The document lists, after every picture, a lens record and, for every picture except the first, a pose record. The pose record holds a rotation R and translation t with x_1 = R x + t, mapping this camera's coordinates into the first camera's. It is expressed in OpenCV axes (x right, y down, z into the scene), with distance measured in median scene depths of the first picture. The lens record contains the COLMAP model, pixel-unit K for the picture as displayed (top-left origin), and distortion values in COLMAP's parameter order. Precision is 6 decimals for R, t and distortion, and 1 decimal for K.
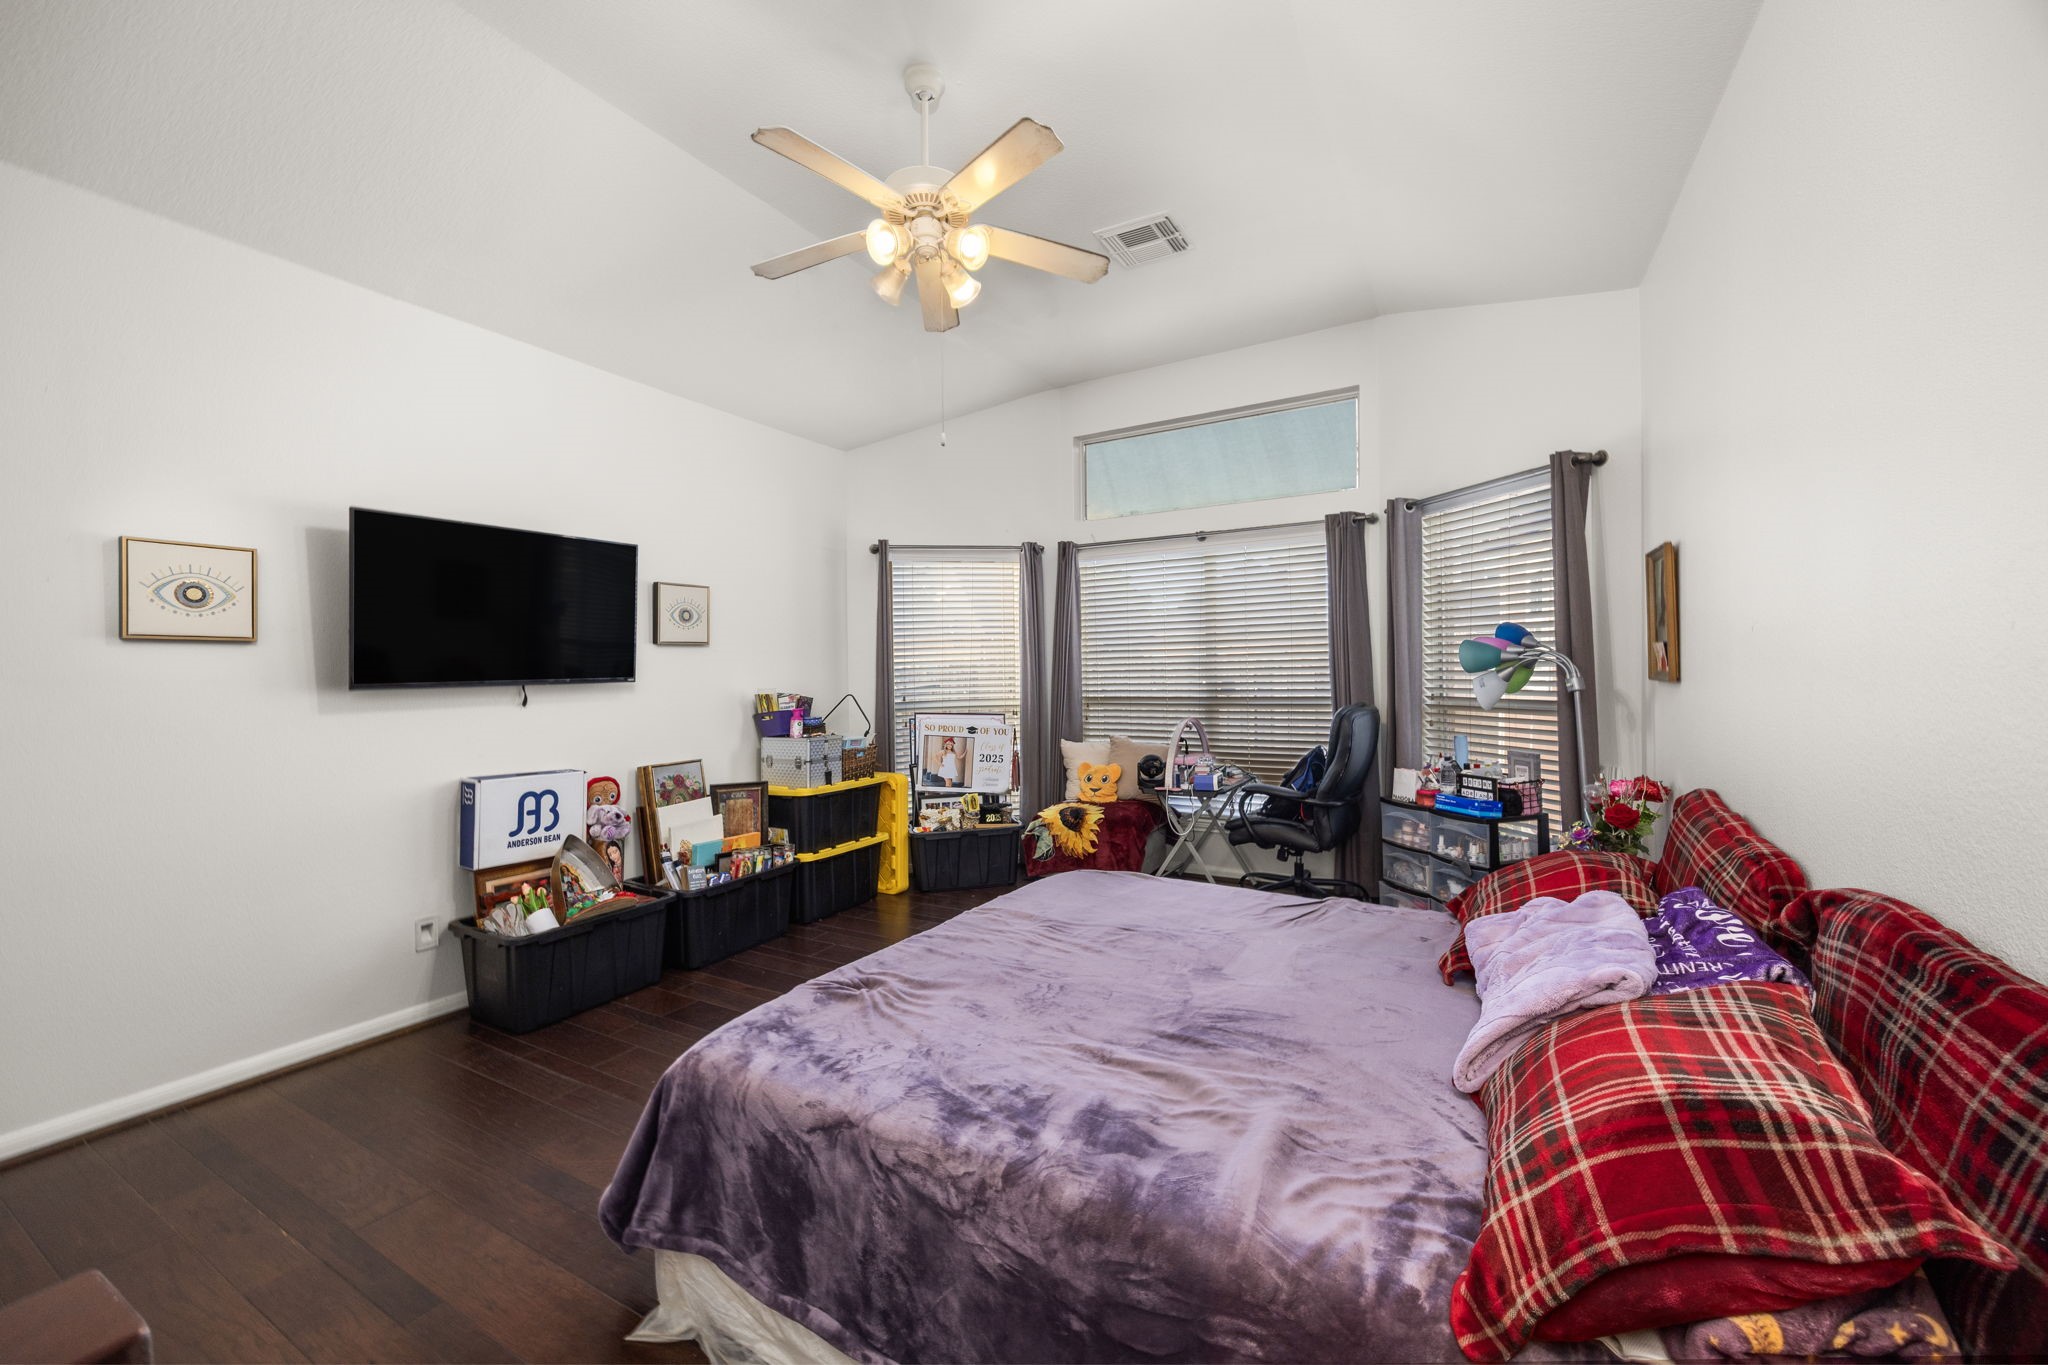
lens RADIAL K [[780.7, 0, 1012.4], [0, 780.7, 678.3], [0, 0, 1]] dist [-0.000928, 0.000277]
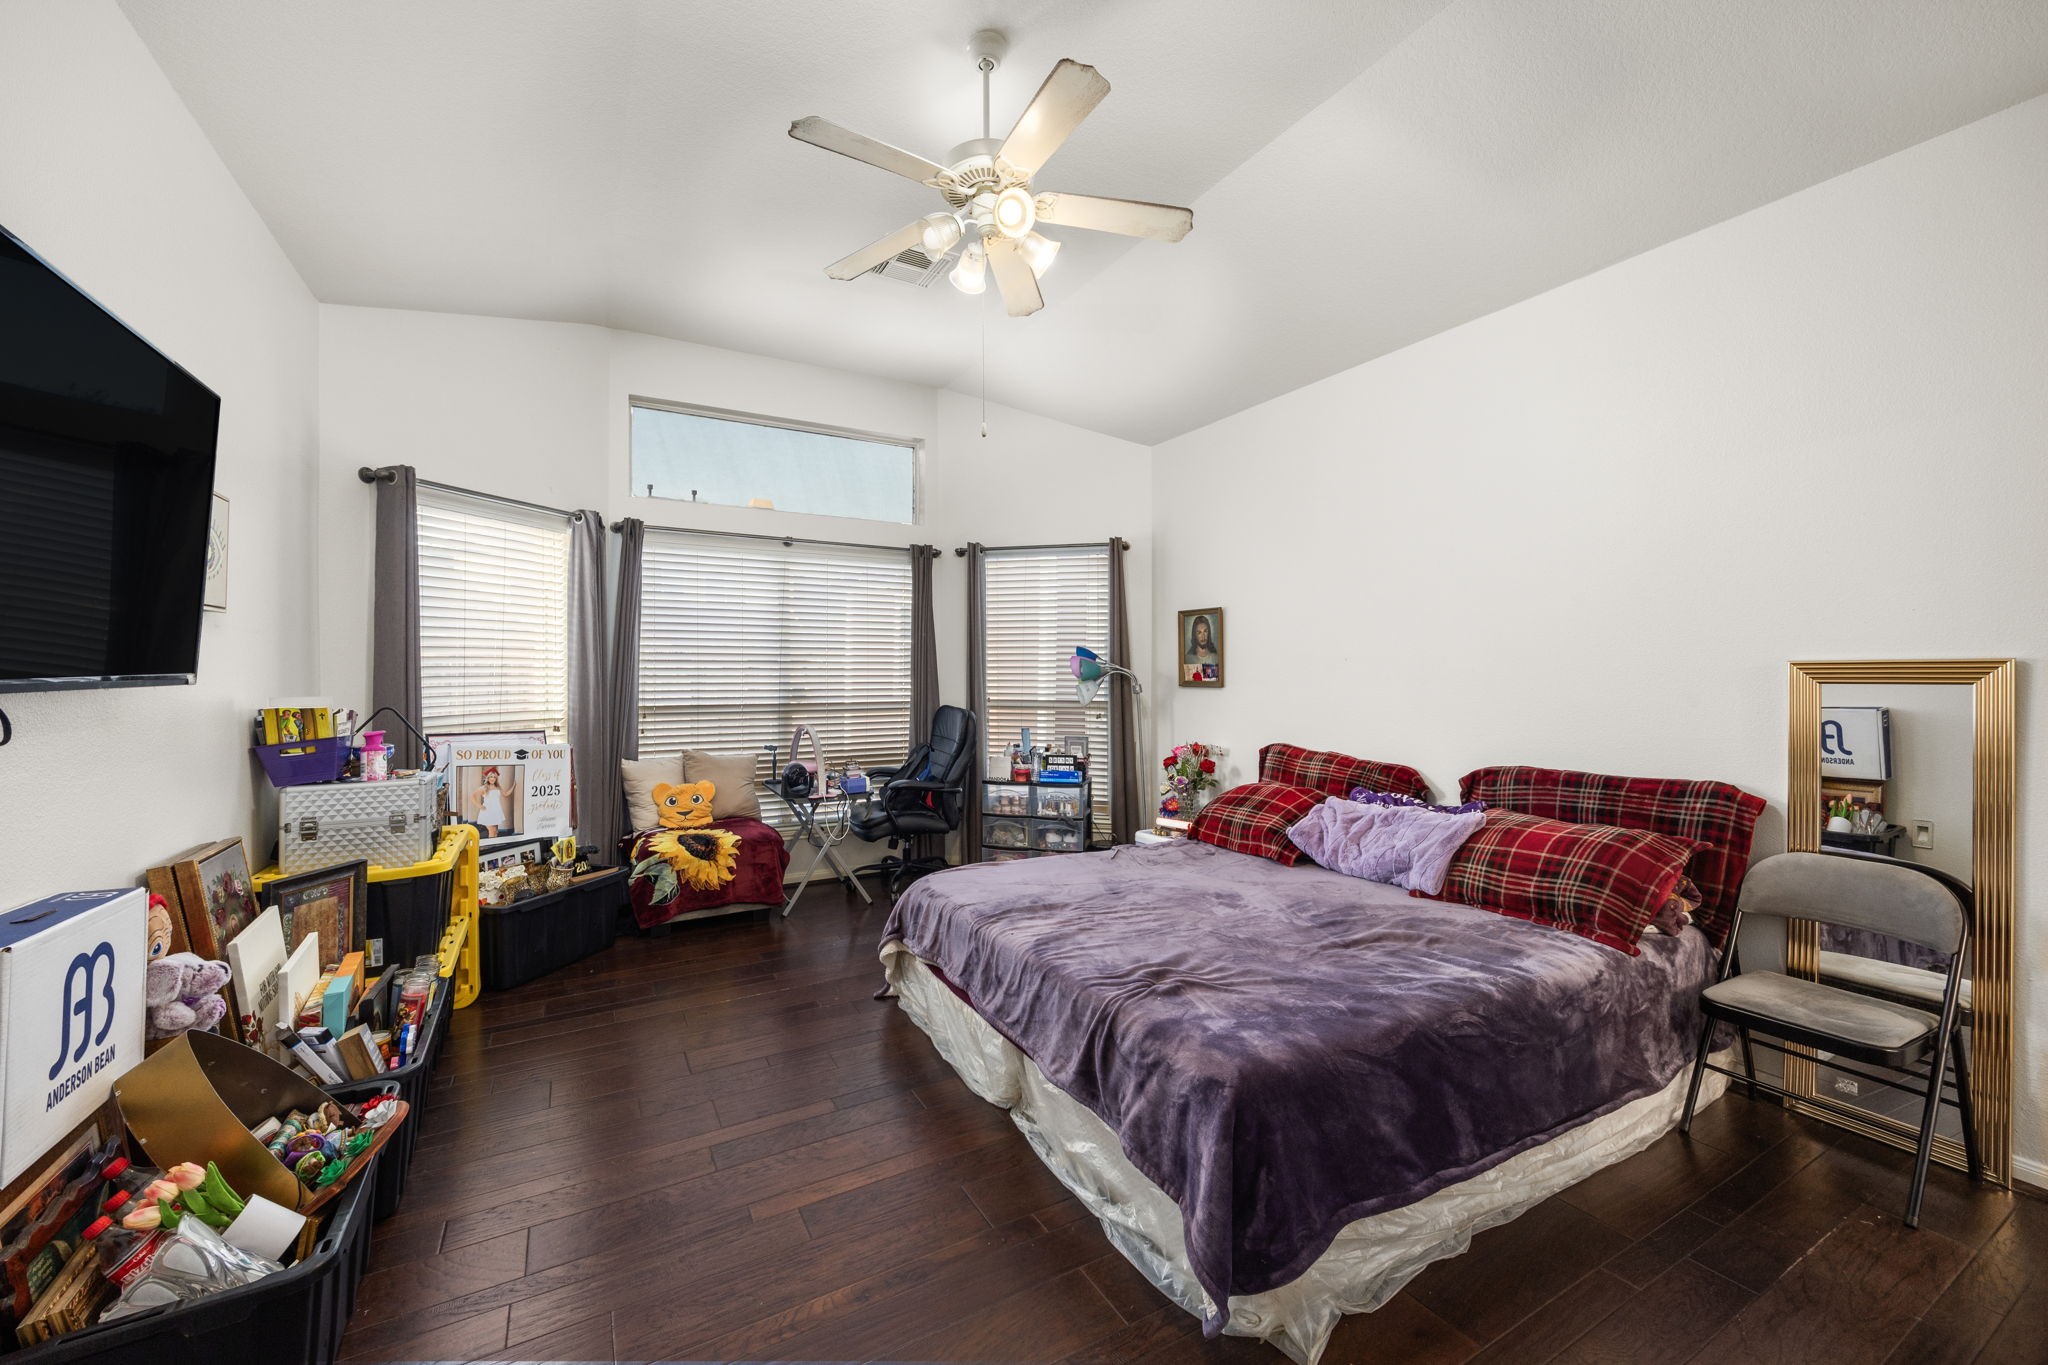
lens RADIAL K [[780.7, 0, 1012.0], [0, 780.7, 676.7], [0, 0, 1]] dist [-0.000928, 0.000277]
pose [[0.523987, 0.013906, 0.851613, -0.450312], [-0.002087, 0.999885, -0.015043, 0.004195], [-0.851724, 0.006106, 0.523955, 0.238991]]
